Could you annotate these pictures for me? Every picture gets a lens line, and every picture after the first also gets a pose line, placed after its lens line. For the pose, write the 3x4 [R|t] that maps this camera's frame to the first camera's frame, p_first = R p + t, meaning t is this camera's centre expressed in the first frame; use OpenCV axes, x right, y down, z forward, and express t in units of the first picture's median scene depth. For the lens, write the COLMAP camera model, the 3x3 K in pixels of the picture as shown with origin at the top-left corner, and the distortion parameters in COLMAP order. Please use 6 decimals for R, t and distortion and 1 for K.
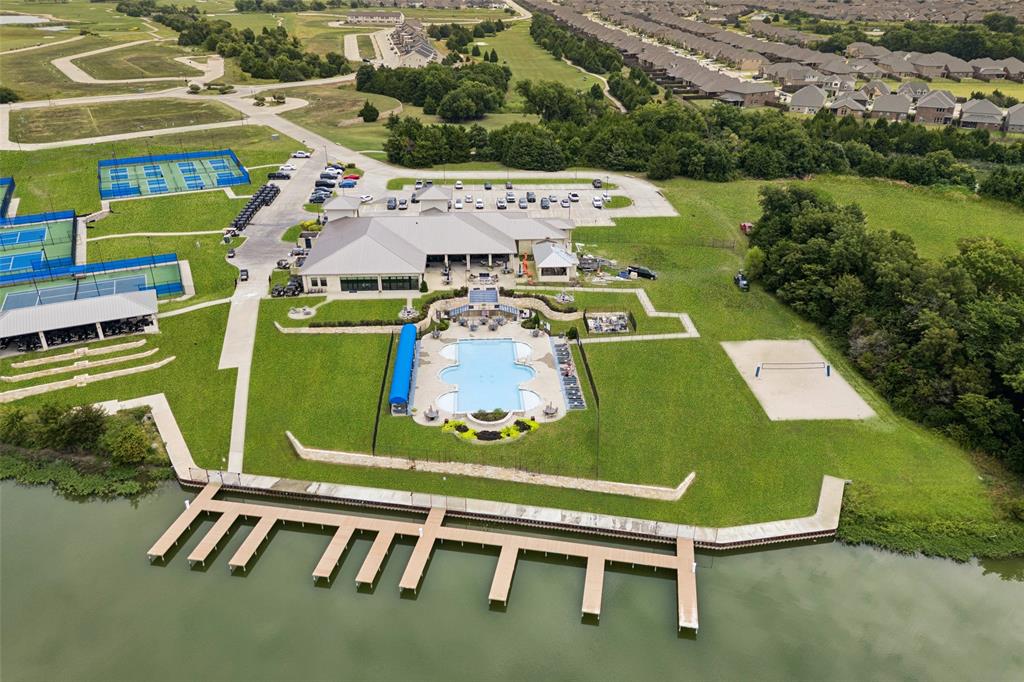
lens RADIAL K [[749.0, 0, 516.2], [0, 749.0, 340.3], [0, 0, 1]] dist [0.081613, -0.065585]
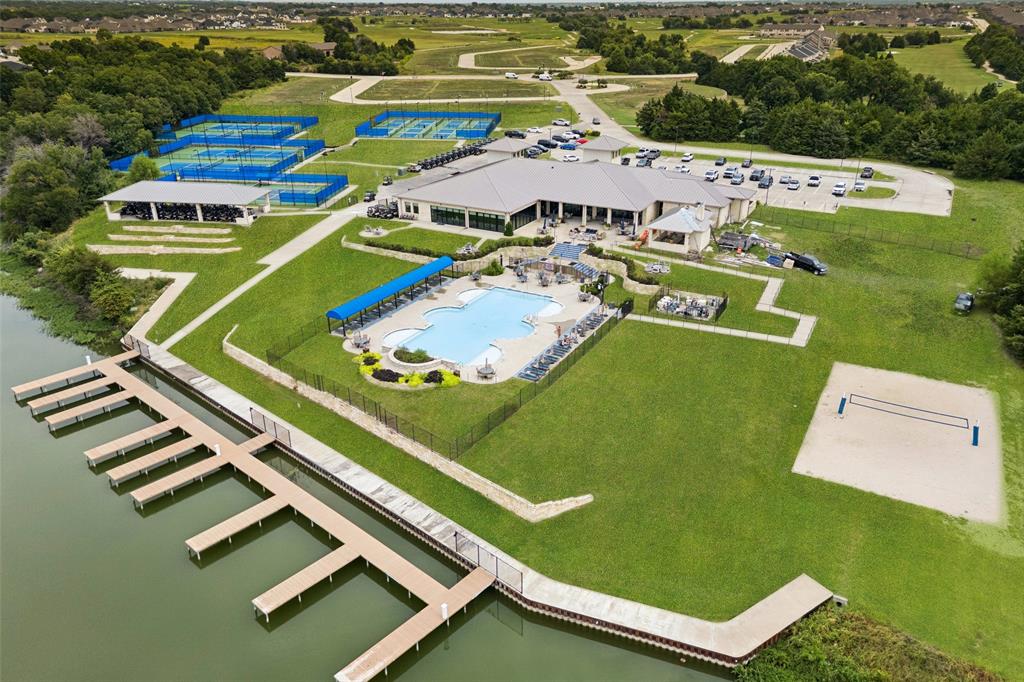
lens RADIAL K [[749.0, 0, 516.2], [0, 749.0, 340.3], [0, 0, 1]] dist [0.081613, -0.065585]
pose [[0.850804, 0.210306, -0.481565, 0.349432], [-0.229162, 0.973180, 0.020130, 0.034859], [0.472883, 0.093229, 0.876179, 0.292833]]
